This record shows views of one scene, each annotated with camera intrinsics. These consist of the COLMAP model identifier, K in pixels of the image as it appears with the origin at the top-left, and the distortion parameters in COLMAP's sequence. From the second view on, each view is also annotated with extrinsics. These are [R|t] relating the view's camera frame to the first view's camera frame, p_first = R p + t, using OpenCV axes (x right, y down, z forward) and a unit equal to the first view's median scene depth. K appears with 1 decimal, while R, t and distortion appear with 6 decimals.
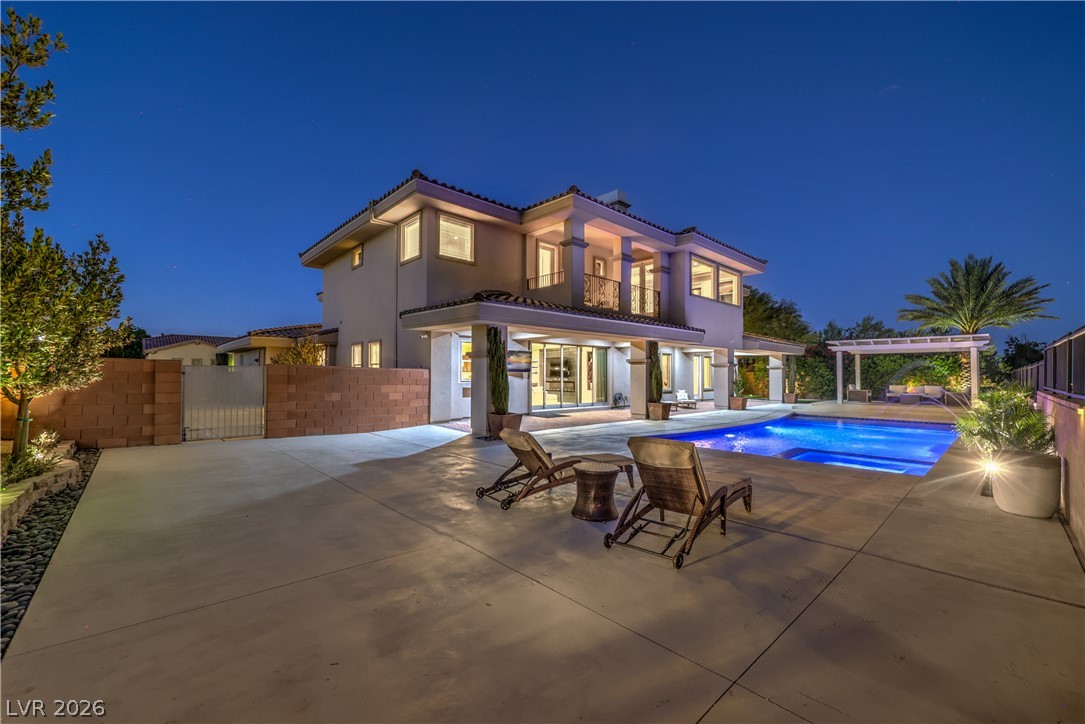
lens RADIAL K [[445.4, 0, 540.2], [0, 445.4, 363.5], [0, 0, 1]] dist [0.000008, -0.000243]
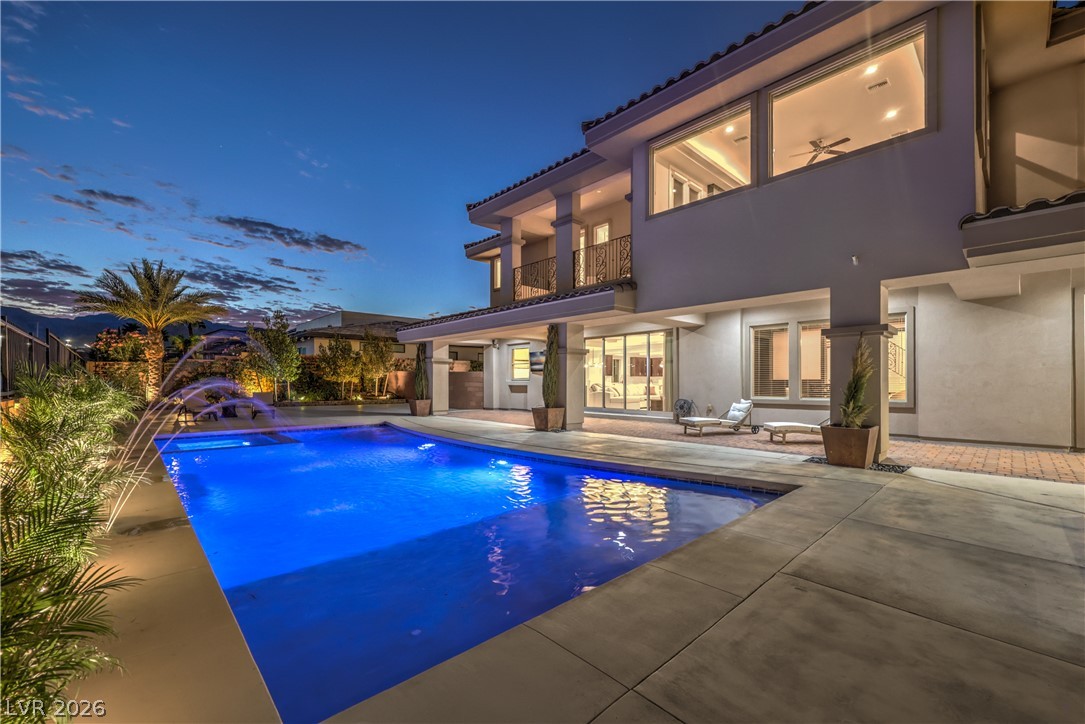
lens RADIAL K [[445.4, 0, 557.8], [0, 445.4, 384.4], [0, 0, 1]] dist [0.000008, -0.000243]
pose [[-0.000513, 0.002496, -0.999997, 1.728529], [0.025838, 0.999663, 0.002482, 0.082970], [0.999666, -0.025836, -0.000577, 1.762733]]
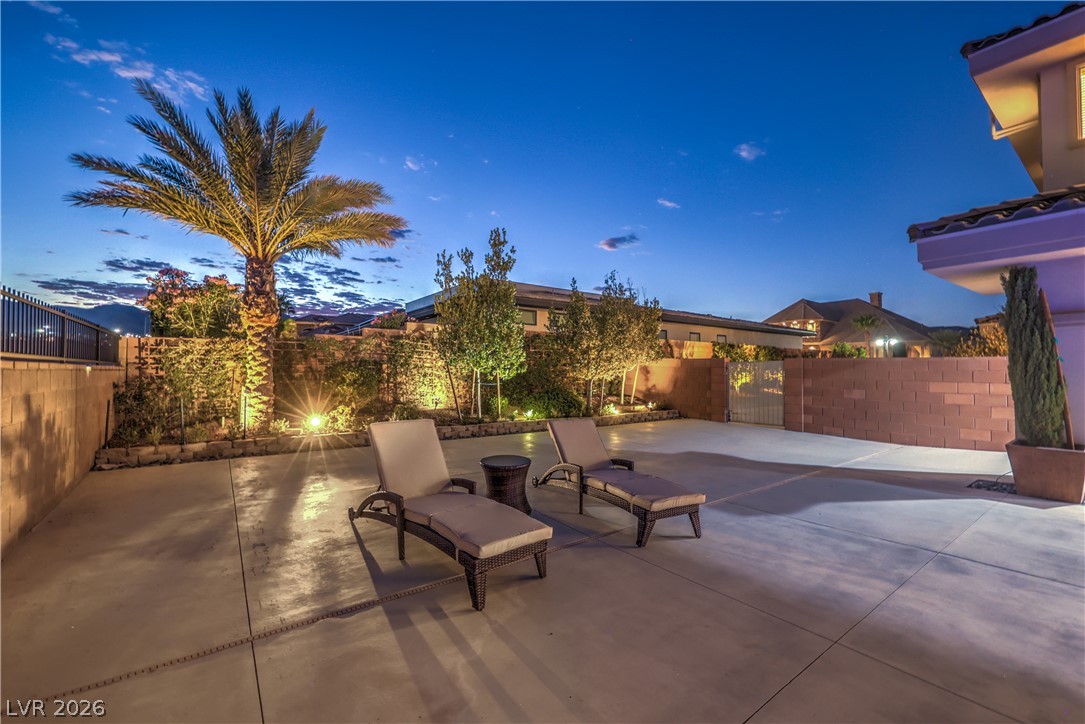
lens RADIAL K [[445.4, 0, 537.0], [0, 445.4, 365.7], [0, 0, 1]] dist [0.000008, -0.000243]
pose [[-0.133919, -0.019097, -0.990808, 0.545766], [0.024569, 0.999443, -0.022585, 0.031460], [0.990688, -0.027368, -0.133375, 0.632793]]
